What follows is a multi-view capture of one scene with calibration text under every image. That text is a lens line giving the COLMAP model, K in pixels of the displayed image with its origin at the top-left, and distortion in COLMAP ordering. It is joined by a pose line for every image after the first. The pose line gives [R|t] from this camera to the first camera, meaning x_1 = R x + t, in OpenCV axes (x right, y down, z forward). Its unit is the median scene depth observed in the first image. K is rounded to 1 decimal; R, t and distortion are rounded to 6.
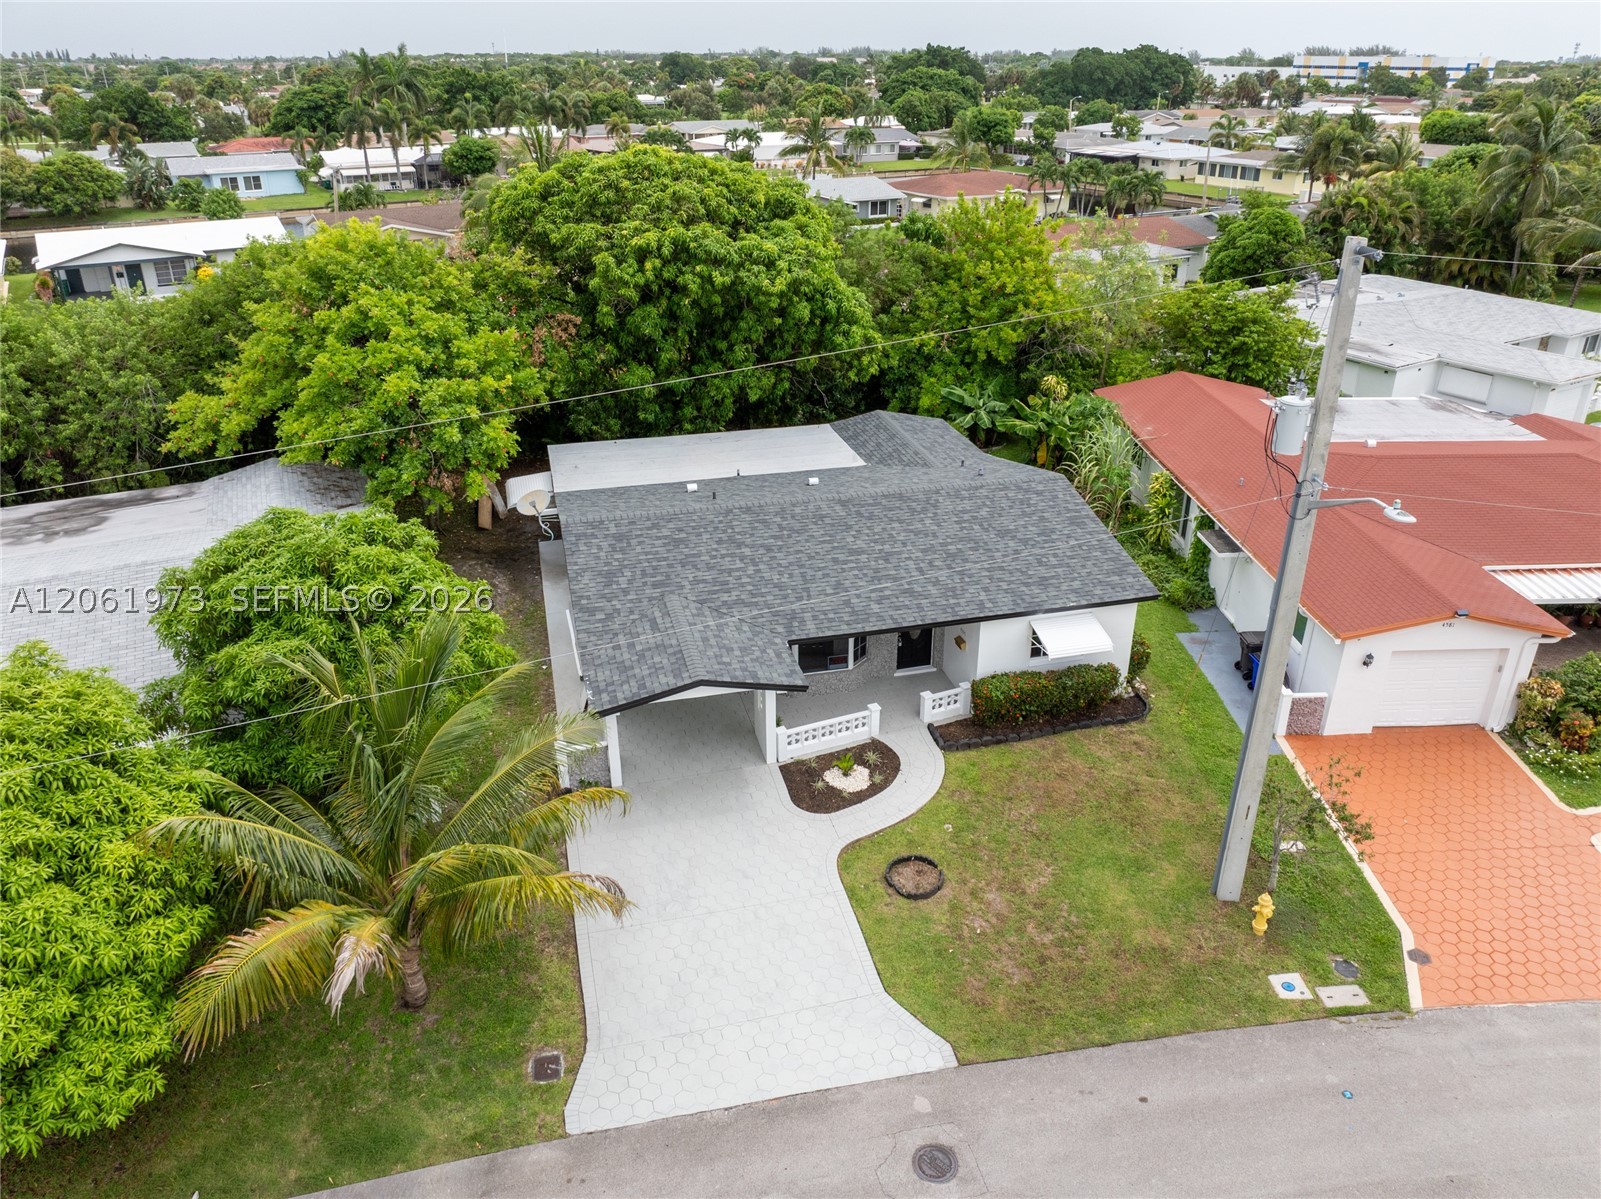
lens RADIAL K [[1129.6, 0, 808.9], [0, 1129.6, 591.4], [0, 0, 1]] dist [-0.047255, 0.016890]
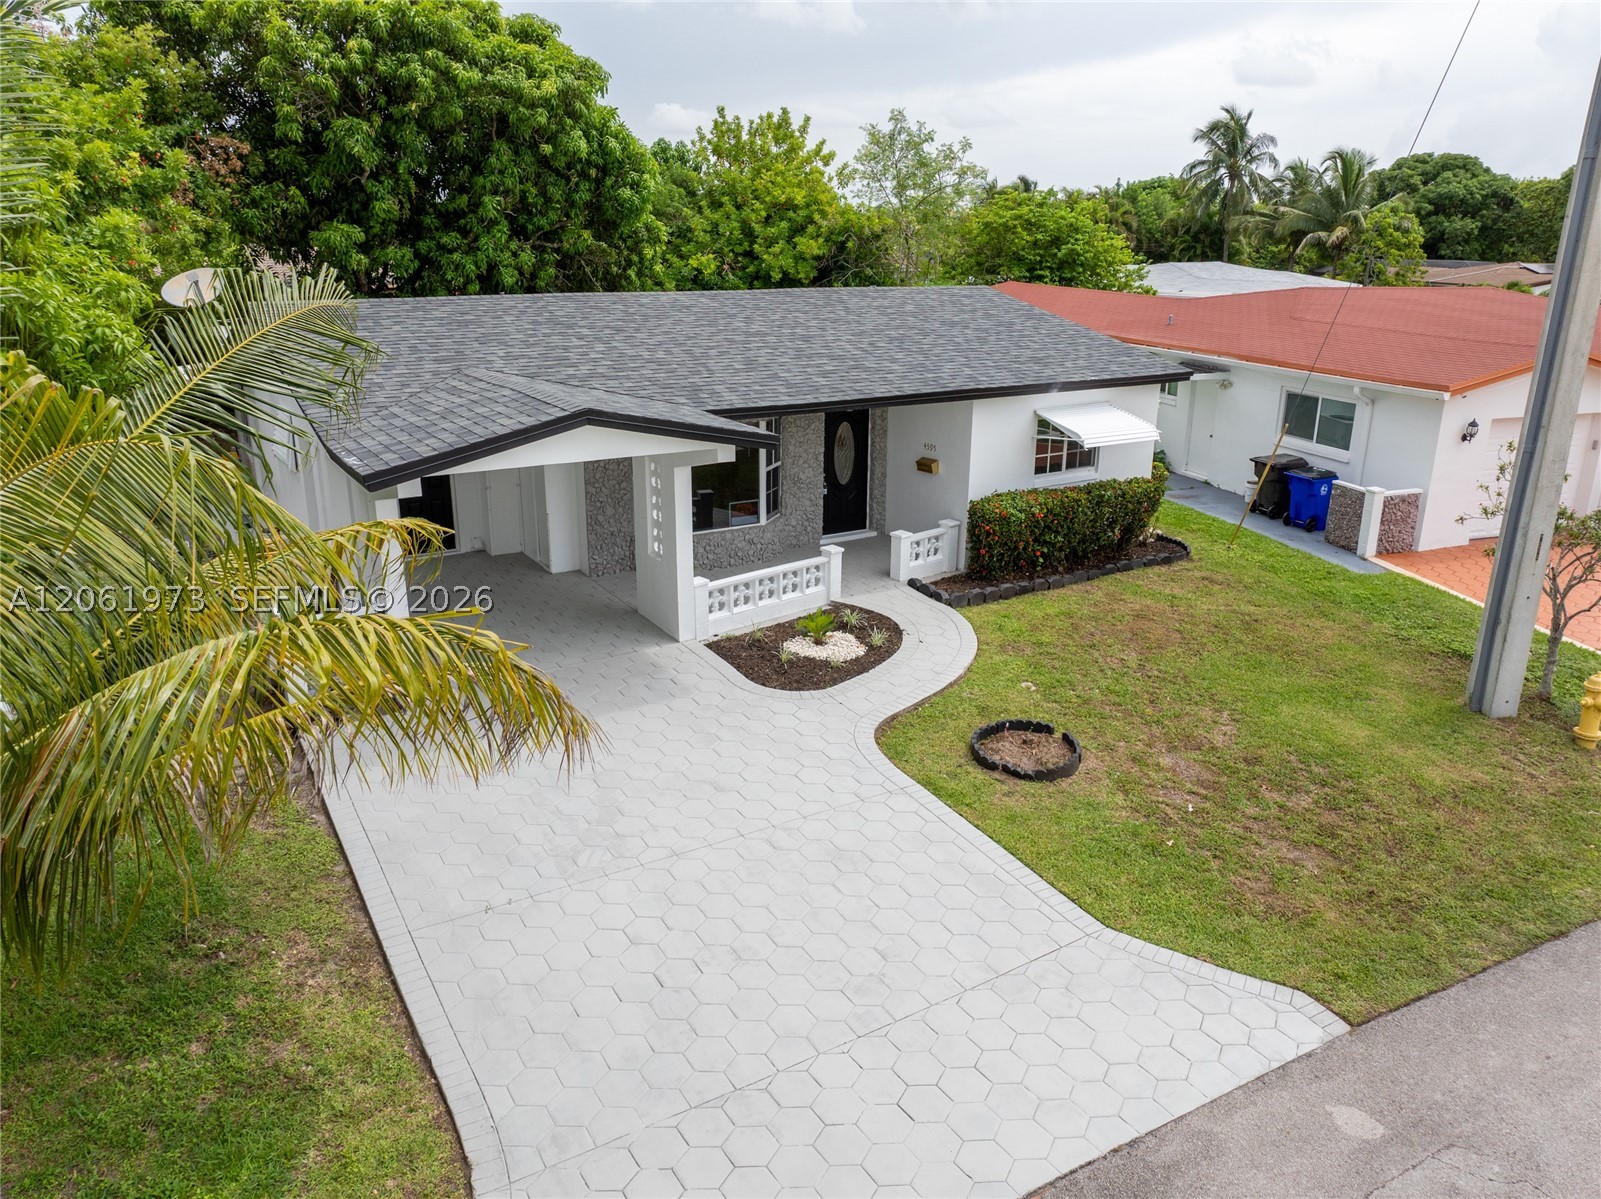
lens RADIAL K [[1129.6, 0, 808.6], [0, 1129.6, 597.6], [0, 0, 1]] dist [-0.047255, 0.016890]
pose [[0.955330, -0.084164, 0.283303, -0.123601], [0.119655, 0.986662, -0.110370, 0.186897], [-0.270235, 0.139339, 0.952658, 0.413194]]
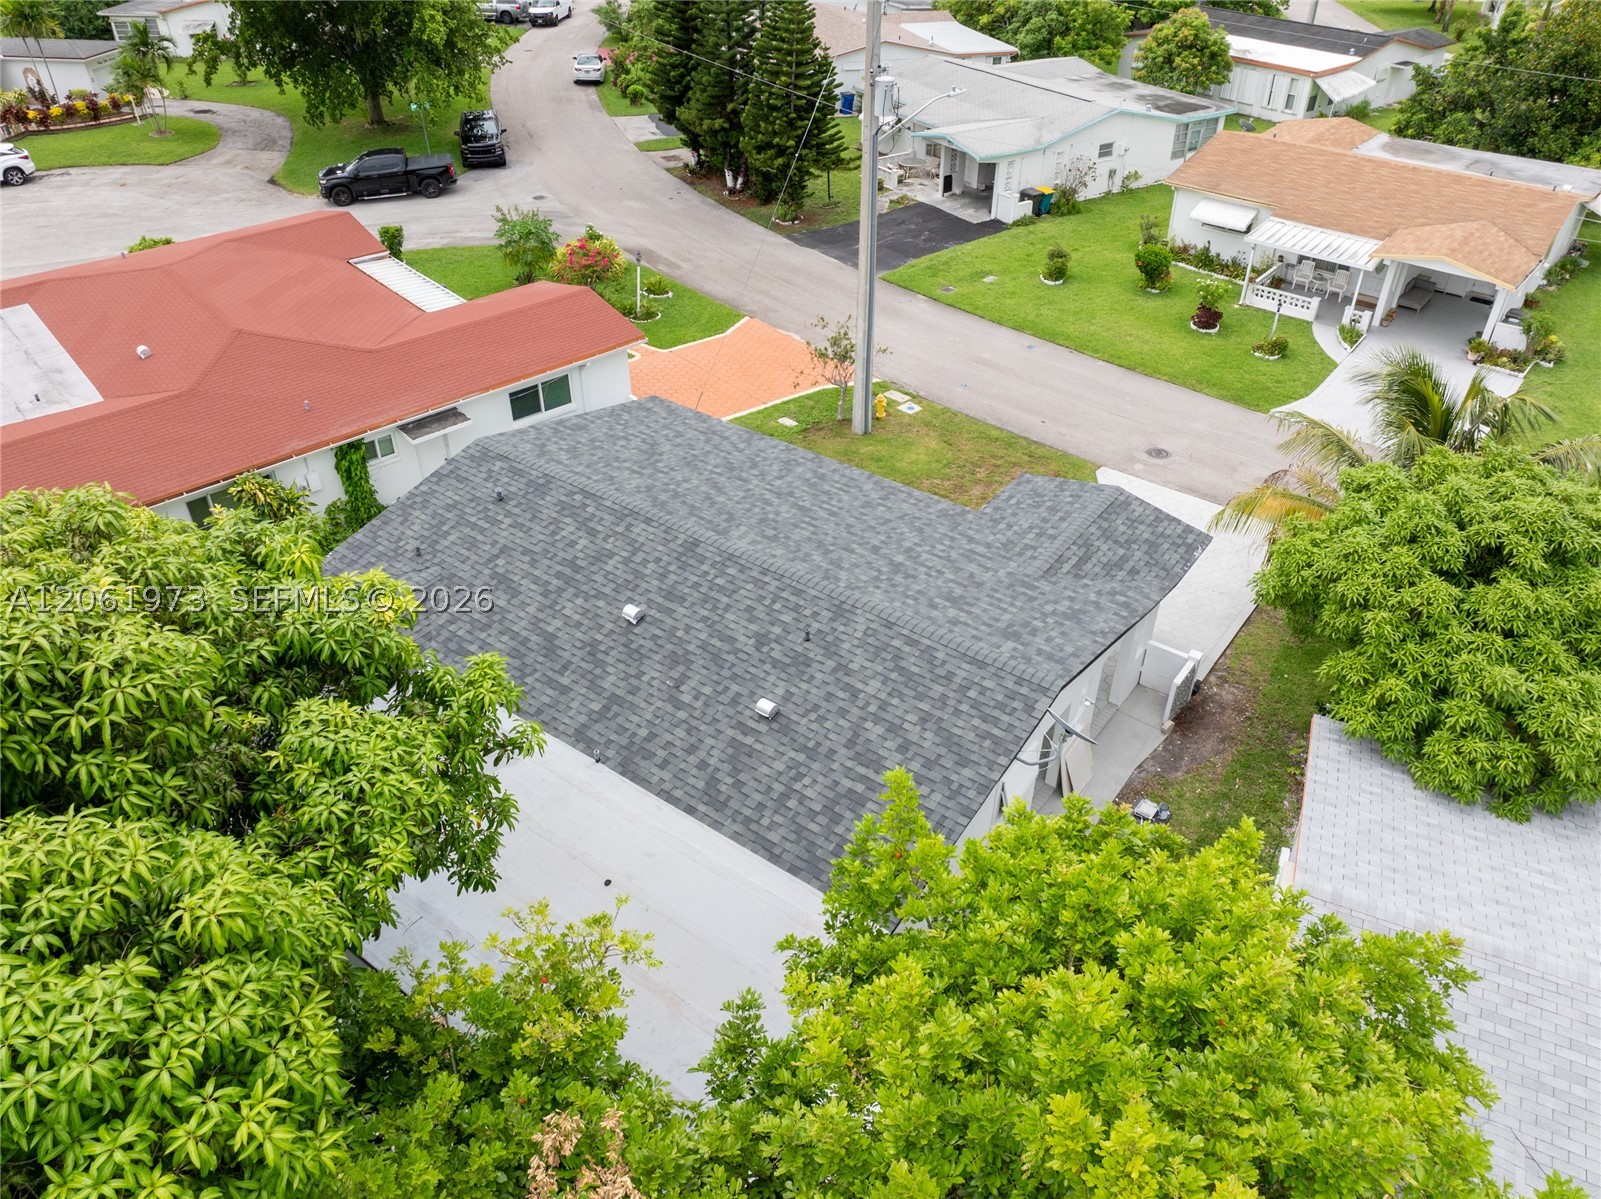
lens RADIAL K [[1129.6, 0, 810.6], [0, 1129.6, 594.8], [0, 0, 1]] dist [-0.047255, 0.016890]
pose [[-0.631748, -0.463029, 0.621691, -0.511760], [0.327336, 0.567640, 0.755404, -0.628726], [-0.702670, 0.680727, -0.207040, 1.223522]]
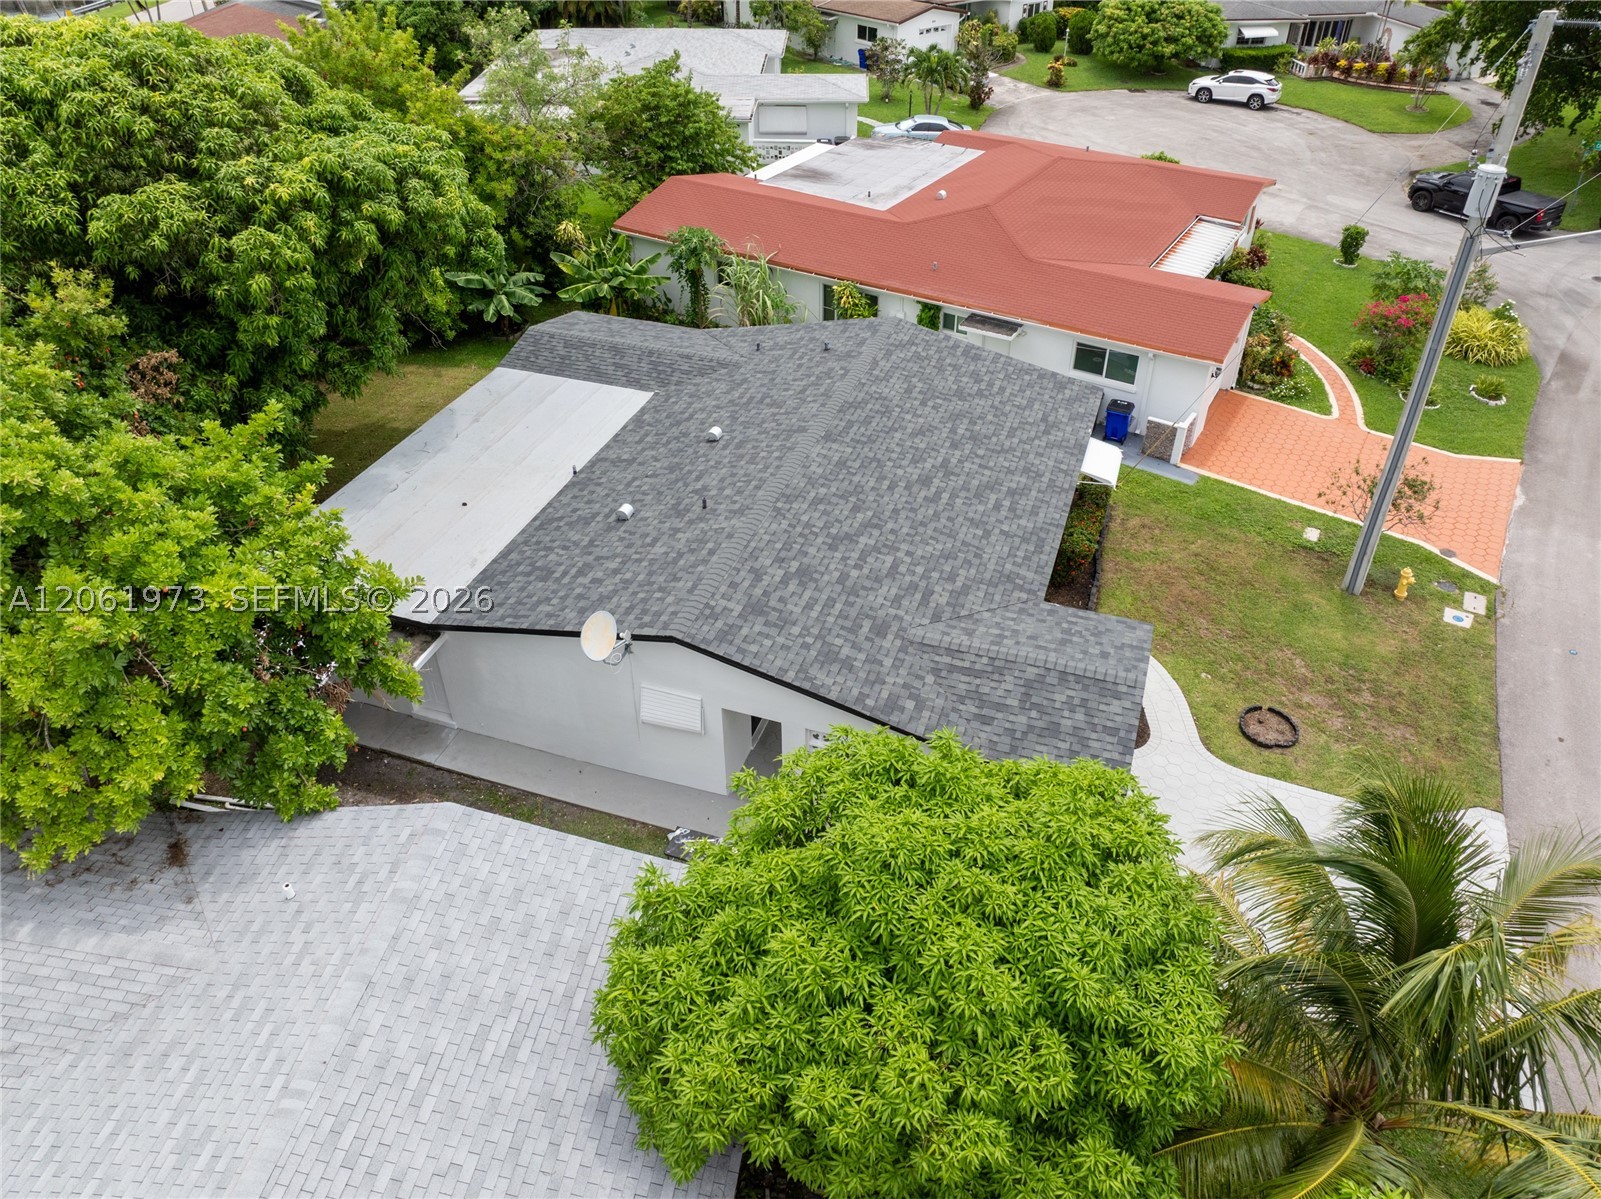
lens RADIAL K [[1129.6, 0, 808.5], [0, 1129.6, 595.7], [0, 0, 1]] dist [-0.047255, 0.016890]
pose [[0.554444, -0.500981, 0.664538, -0.613877], [0.359039, 0.864370, 0.352073, -0.290896], [-0.750788, 0.043391, 0.659117, 0.520824]]
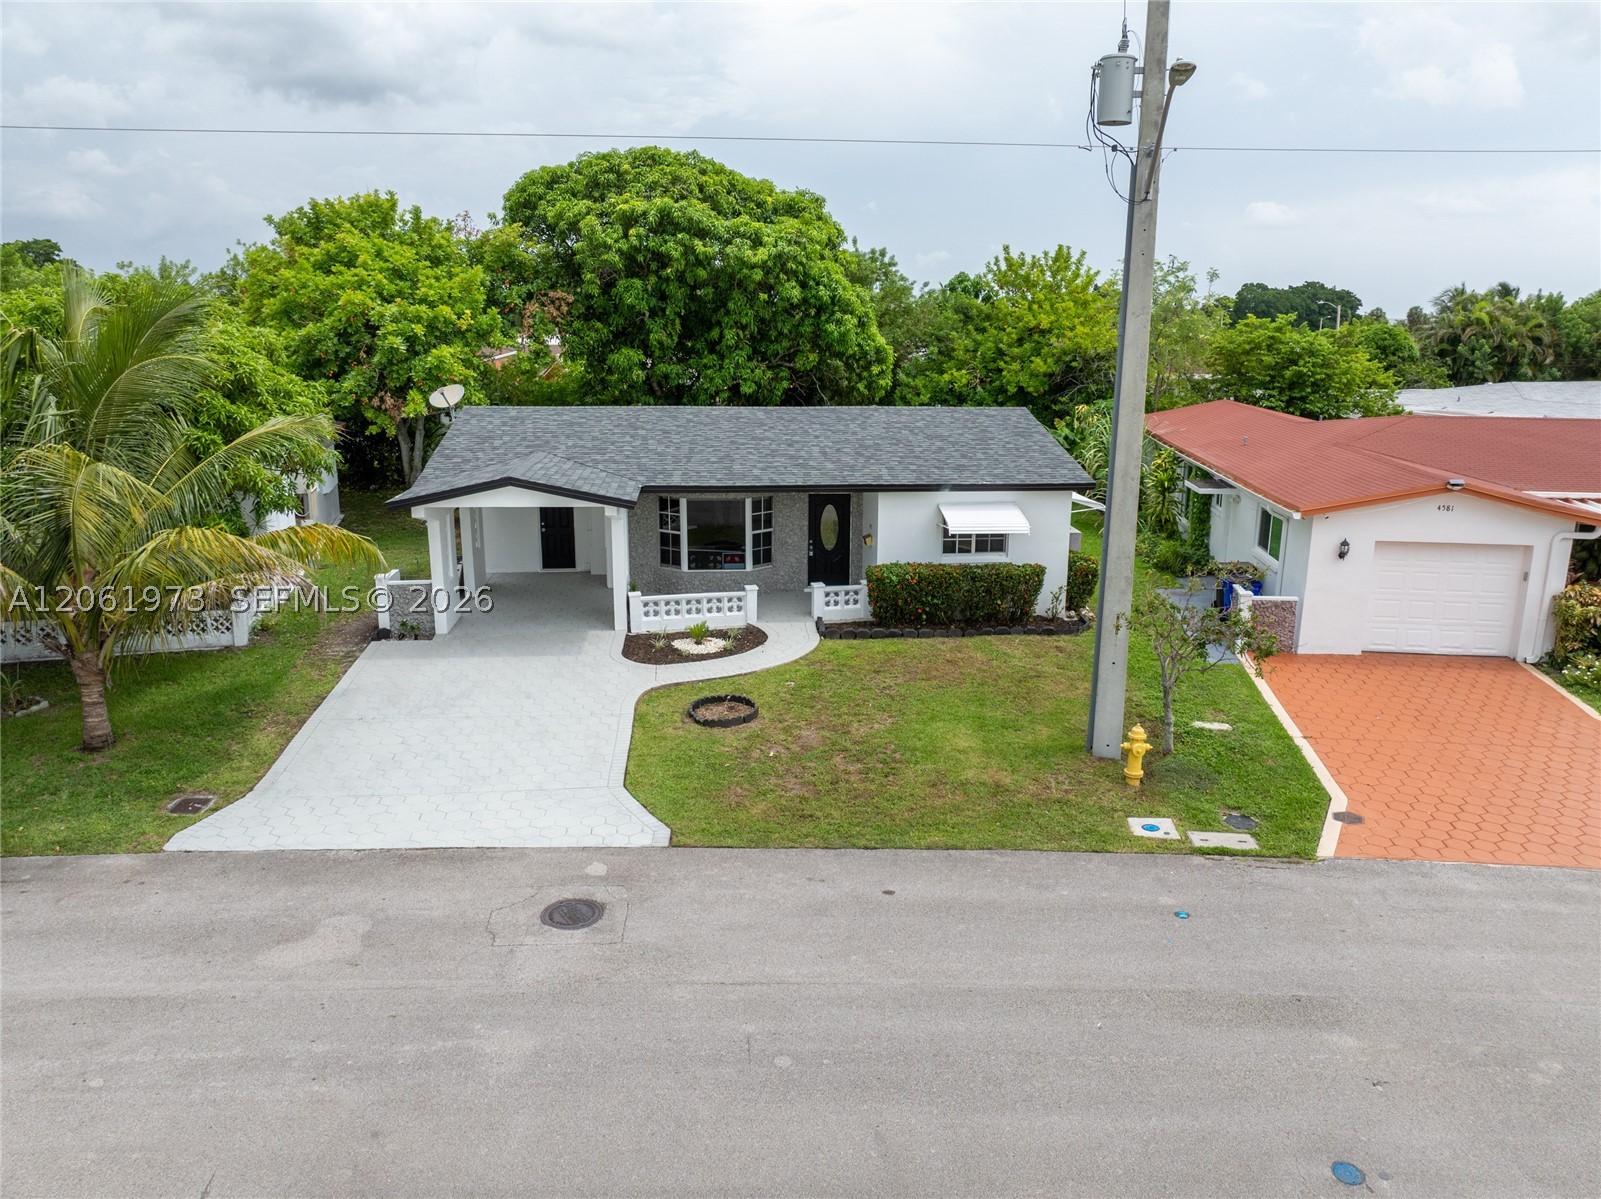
lens RADIAL K [[1129.6, 0, 809.4], [0, 1129.6, 591.1], [0, 0, 1]] dist [-0.047255, 0.016890]
pose [[0.986945, 0.043180, -0.155163, 0.230282], [-0.074857, 0.975992, -0.204540, 0.271379], [0.142606, 0.213484, 0.966482, 0.153189]]
